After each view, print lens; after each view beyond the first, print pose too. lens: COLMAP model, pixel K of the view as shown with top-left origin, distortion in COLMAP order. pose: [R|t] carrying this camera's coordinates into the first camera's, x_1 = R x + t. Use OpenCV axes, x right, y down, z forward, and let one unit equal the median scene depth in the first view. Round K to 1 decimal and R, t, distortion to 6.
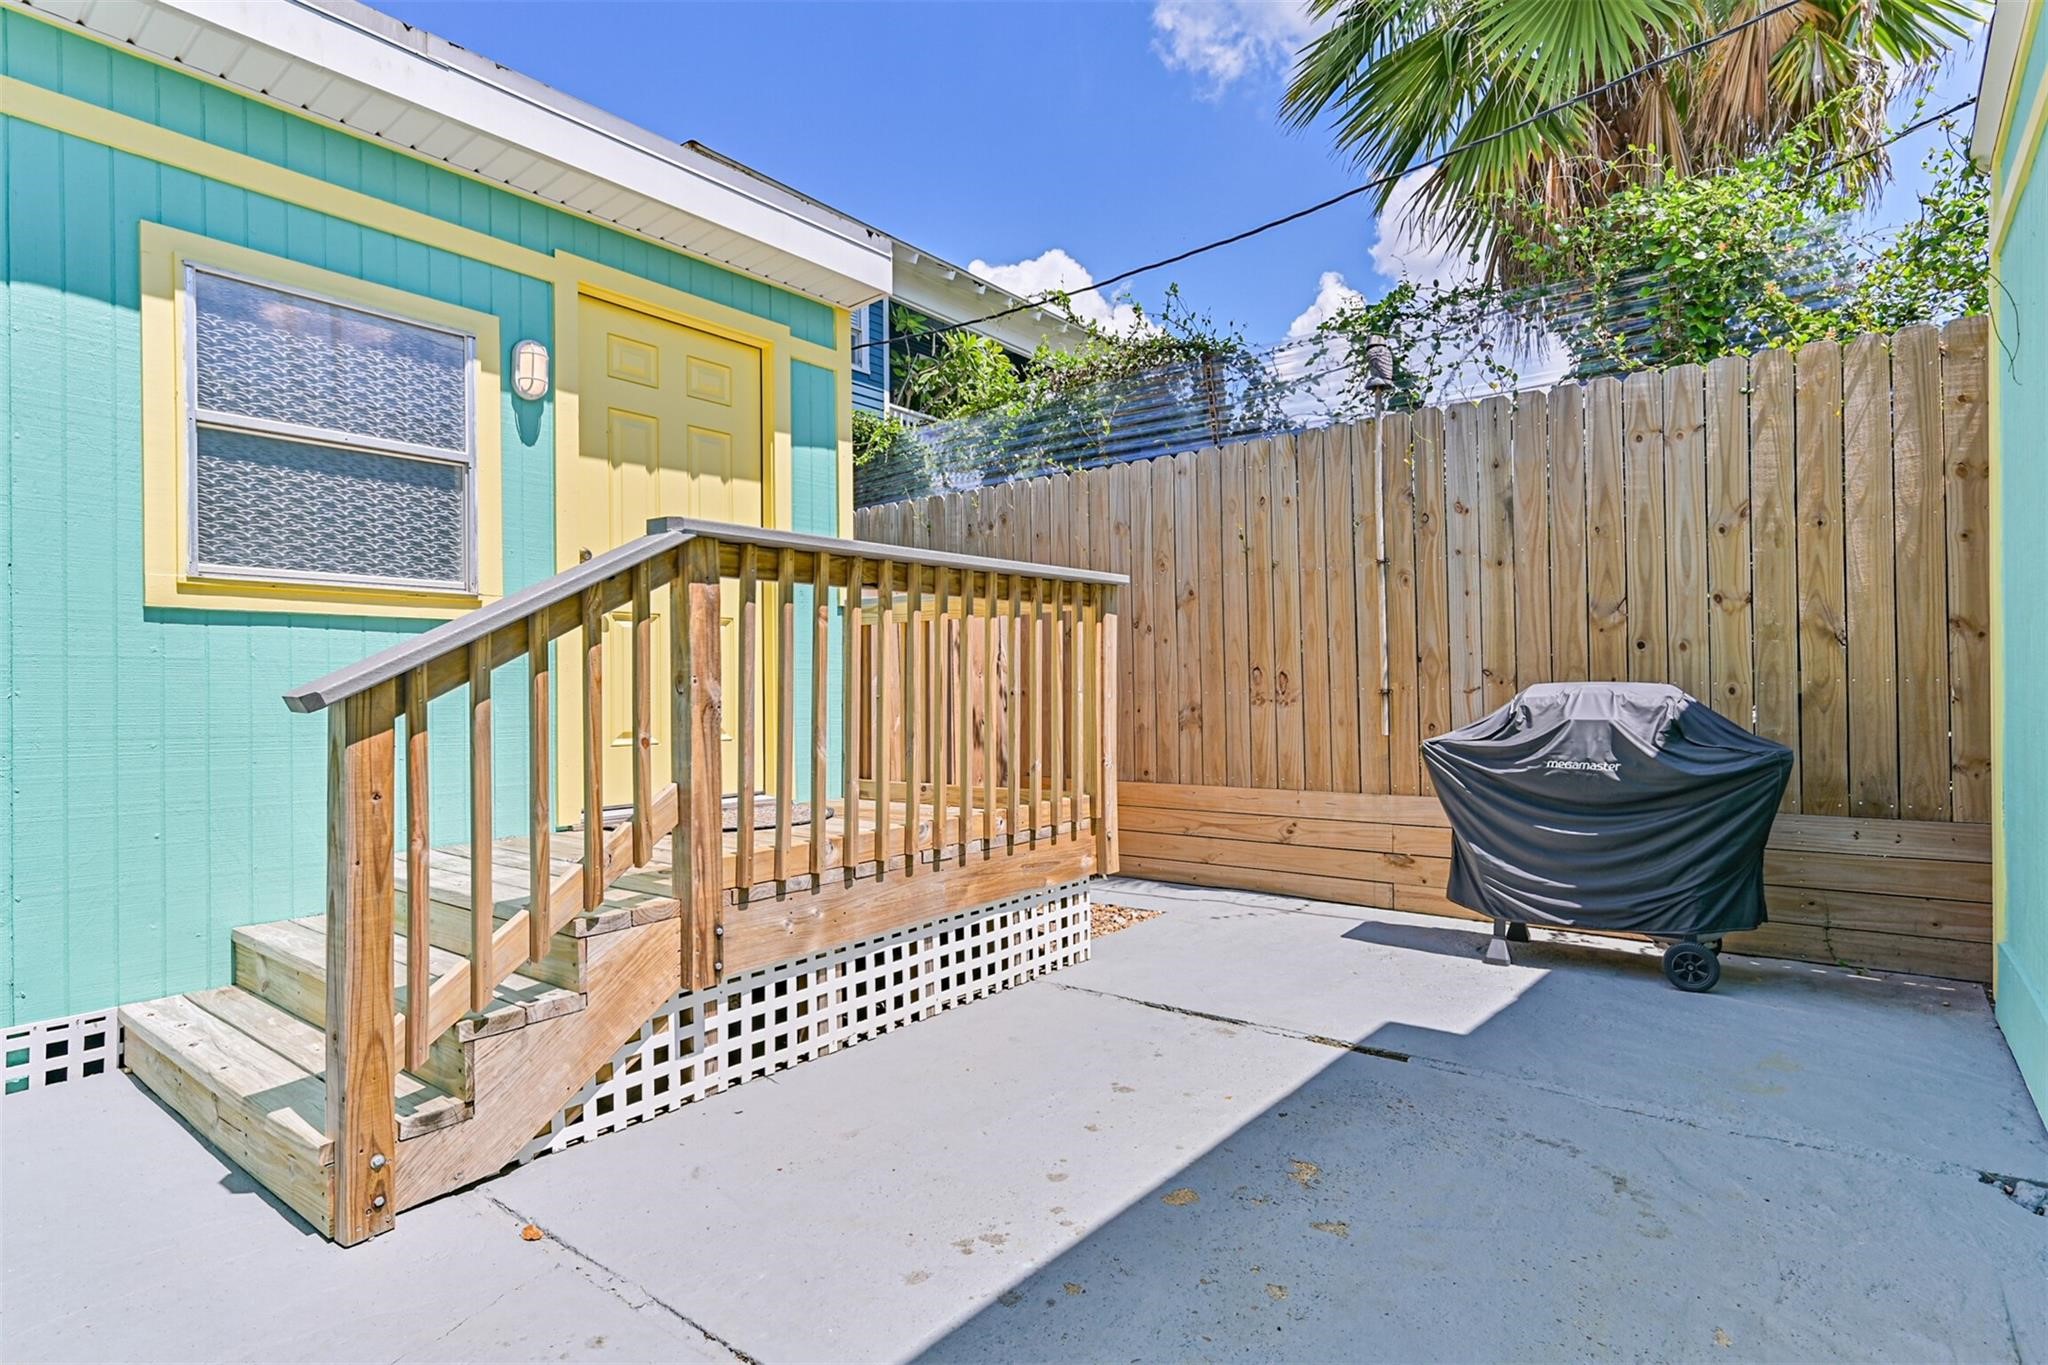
lens RADIAL K [[996.3, 0, 1036.5], [0, 996.3, 672.3], [0, 0, 1]] dist [0.002311, 0.003619]
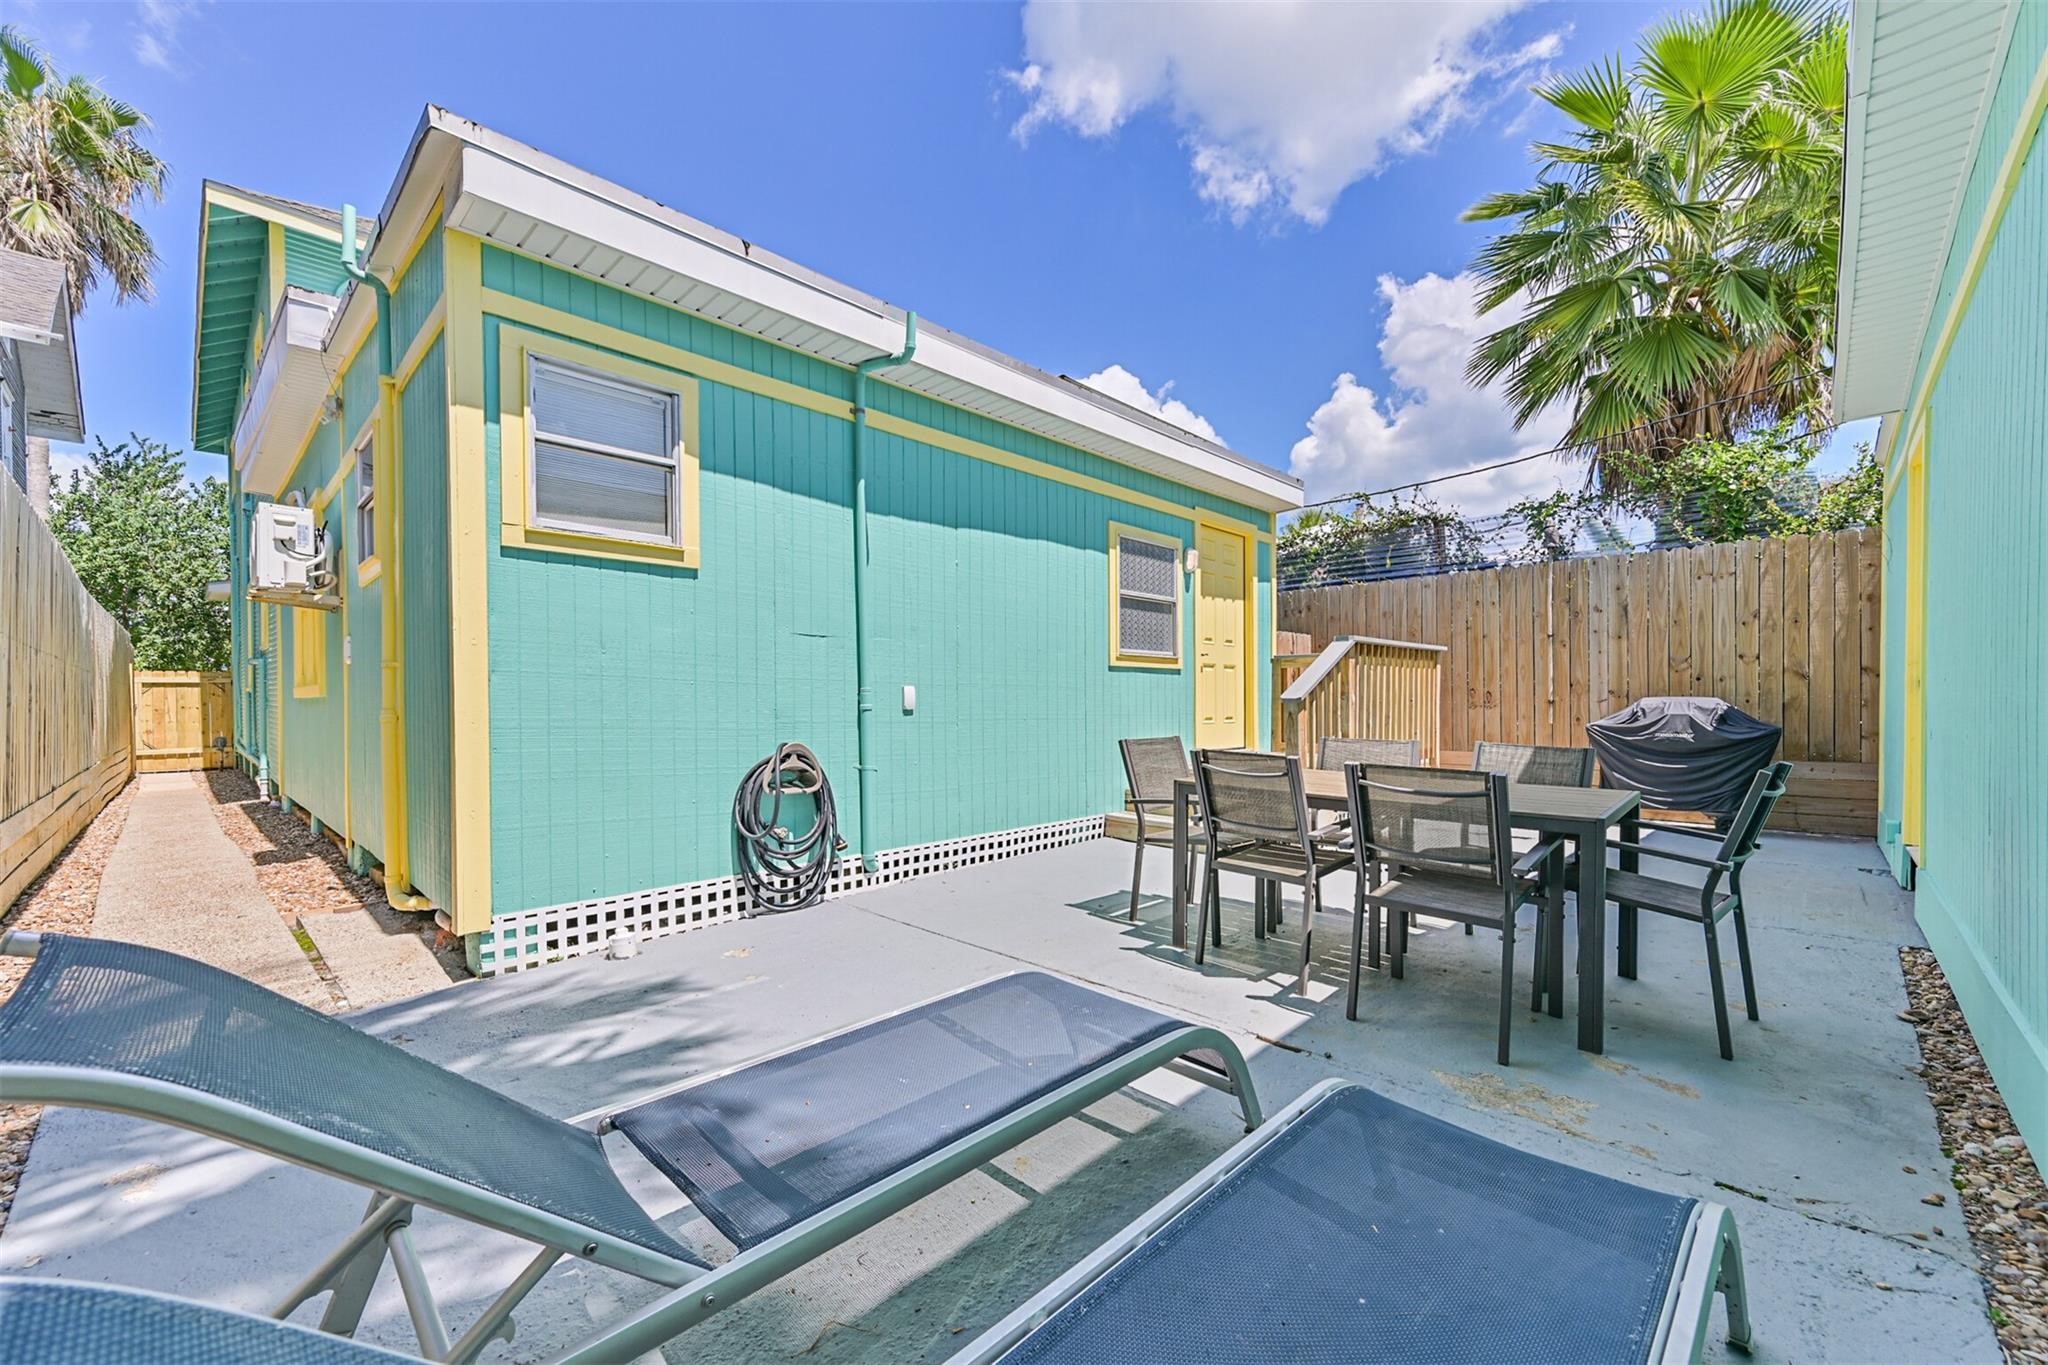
lens RADIAL K [[821.1, 0, 990.9], [0, 821.1, 701.7], [0, 0, 1]] dist [0.007846, -0.000795]
pose [[0.995465, 0.005250, -0.094986, -0.723514], [-0.003837, 0.999879, 0.015062, -0.000726], [0.095054, -0.014629, 0.995365, -0.879390]]
